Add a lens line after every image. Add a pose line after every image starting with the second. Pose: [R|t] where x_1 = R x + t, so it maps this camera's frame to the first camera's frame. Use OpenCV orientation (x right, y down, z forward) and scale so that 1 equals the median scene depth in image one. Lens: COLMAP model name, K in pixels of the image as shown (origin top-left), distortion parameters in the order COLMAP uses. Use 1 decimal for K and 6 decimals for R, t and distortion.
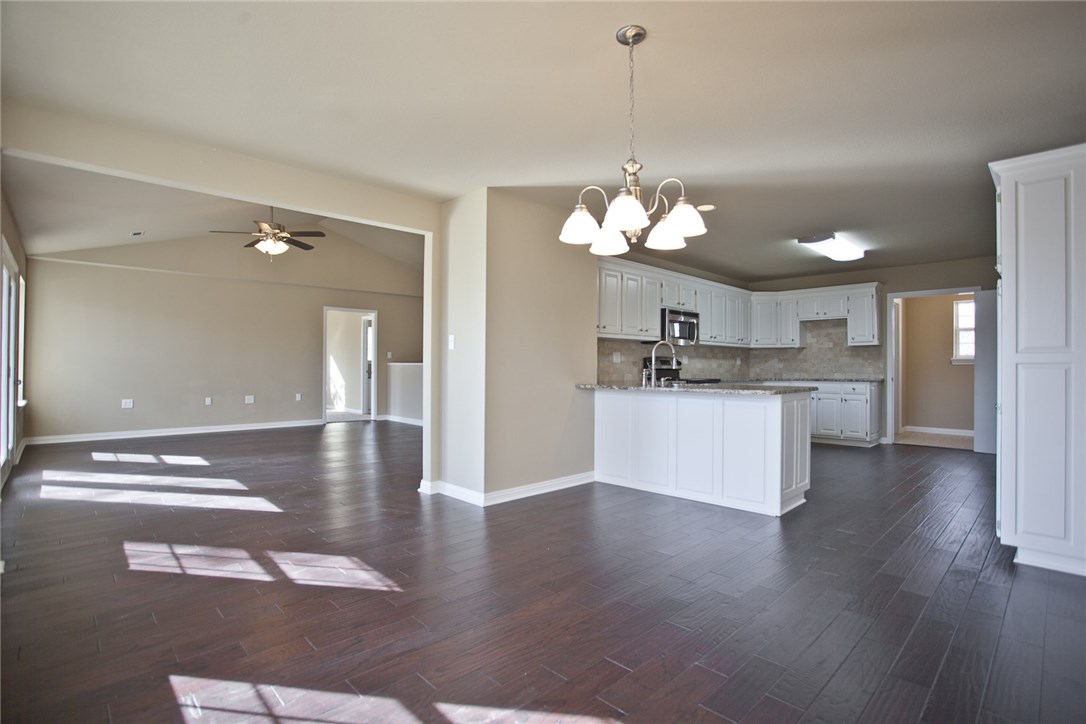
lens RADIAL K [[533.7, 0, 543.0], [0, 533.7, 362.0], [0, 0, 1]] dist [-0.083296, 0.053413]
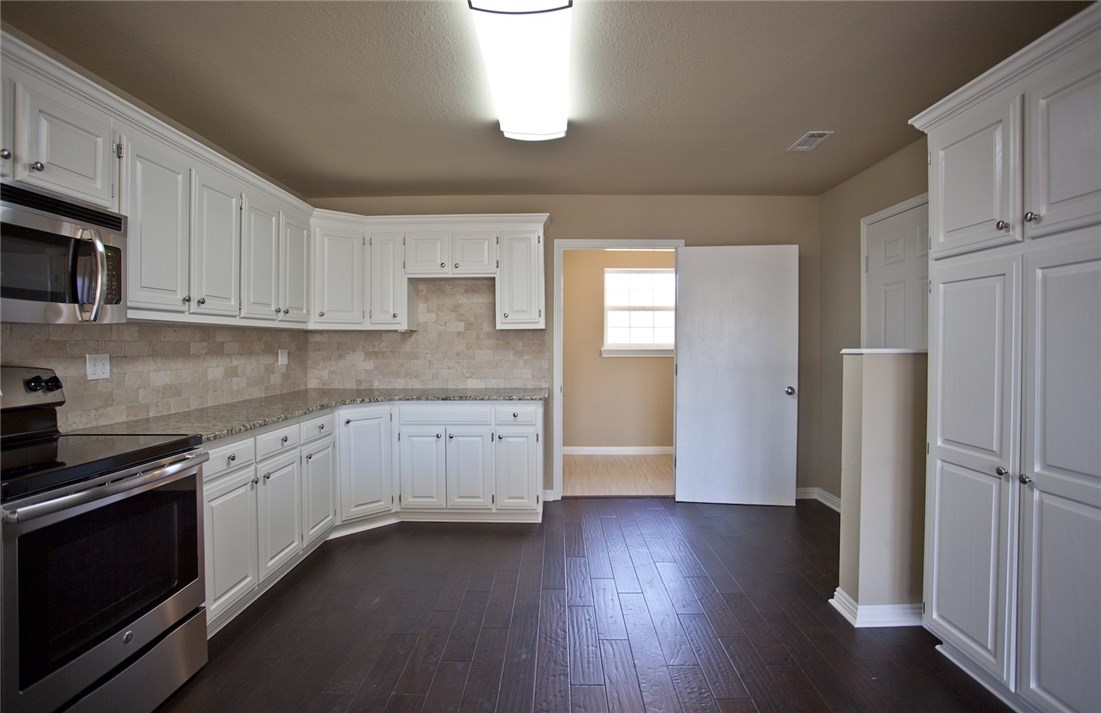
lens RADIAL K [[543.3, 0, 556.2], [0, 543.3, 348.6], [0, 0, 1]] dist [-0.078899, 0.037709]
pose [[0.702534, -0.010034, 0.711579, 0.236394], [-0.003624, 0.999837, 0.017677, -0.021772], [-0.711641, -0.014997, 0.702383, 0.573399]]
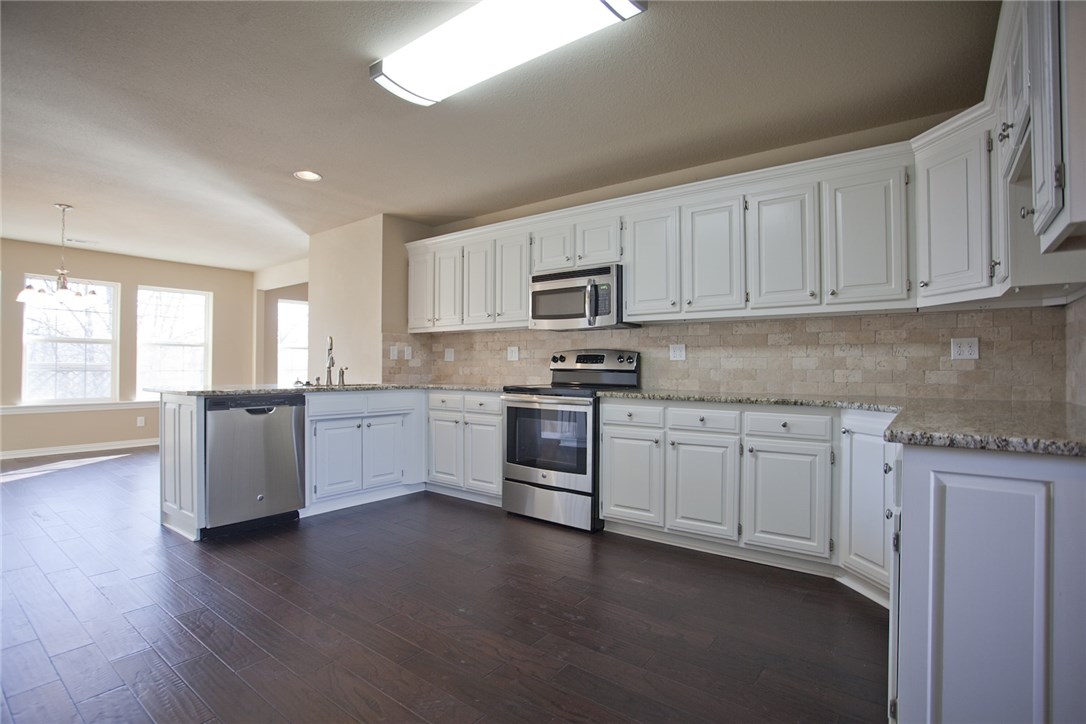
lens RADIAL K [[523.7, 0, 572.0], [0, 523.7, 360.0], [0, 0, 1]] dist [-0.043549, 0.000362]
pose [[0.181721, -0.009149, -0.983308, 0.740732], [0.009347, 0.999928, -0.007576, 0.005918], [0.983306, -0.007814, 0.181793, 0.804071]]
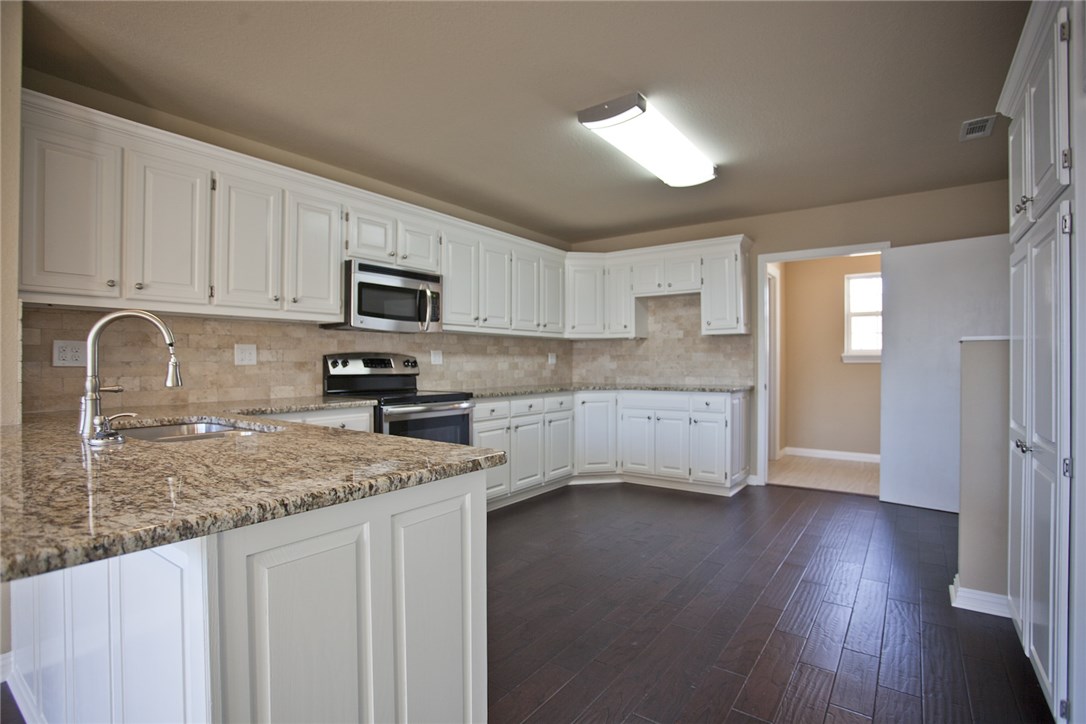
lens RADIAL K [[533.7, 0, 543.0], [0, 533.7, 362.0], [0, 0, 1]] dist [-0.083296, 0.053413]
pose [[0.985138, -0.004305, 0.171713, 0.281397], [0.002757, 0.999953, 0.009254, -0.004369], [-0.171744, -0.008643, 0.985104, 0.392902]]
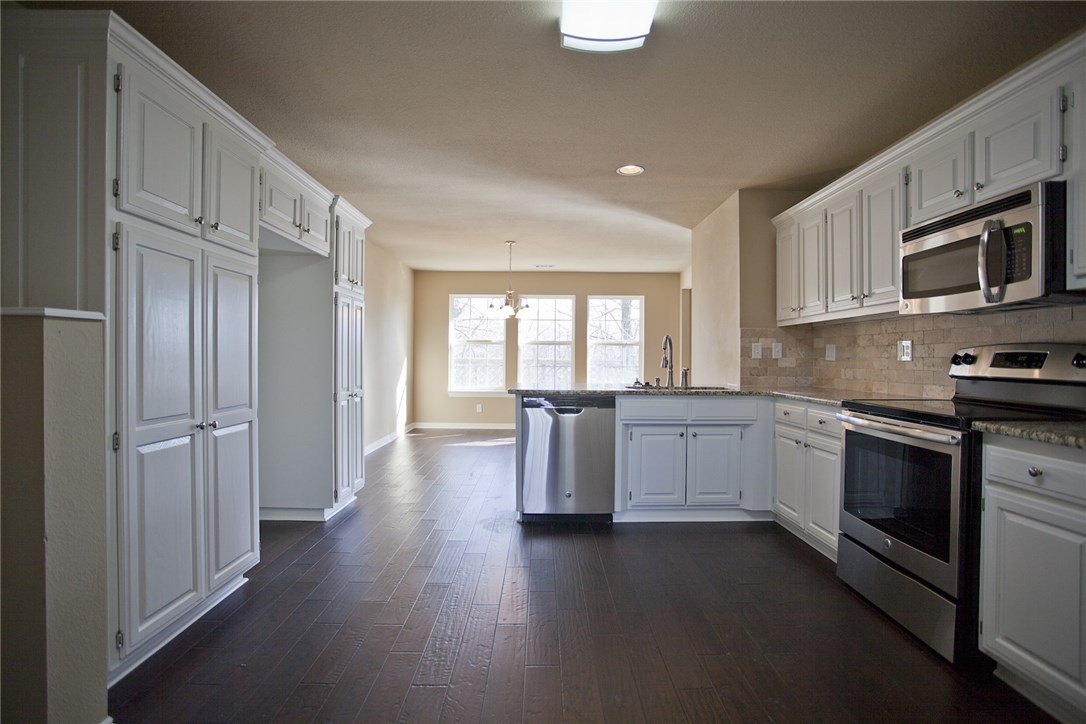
lens RADIAL K [[538.6, 0, 548.3], [0, 538.6, 361.3], [0, 0, 1]] dist [-0.082033, 0.037966]
pose [[-0.684893, 0.002909, -0.728638, 0.623044], [0.005089, 0.999987, -0.000790, 0.000408], [0.728626, -0.004249, -0.684898, 0.927593]]
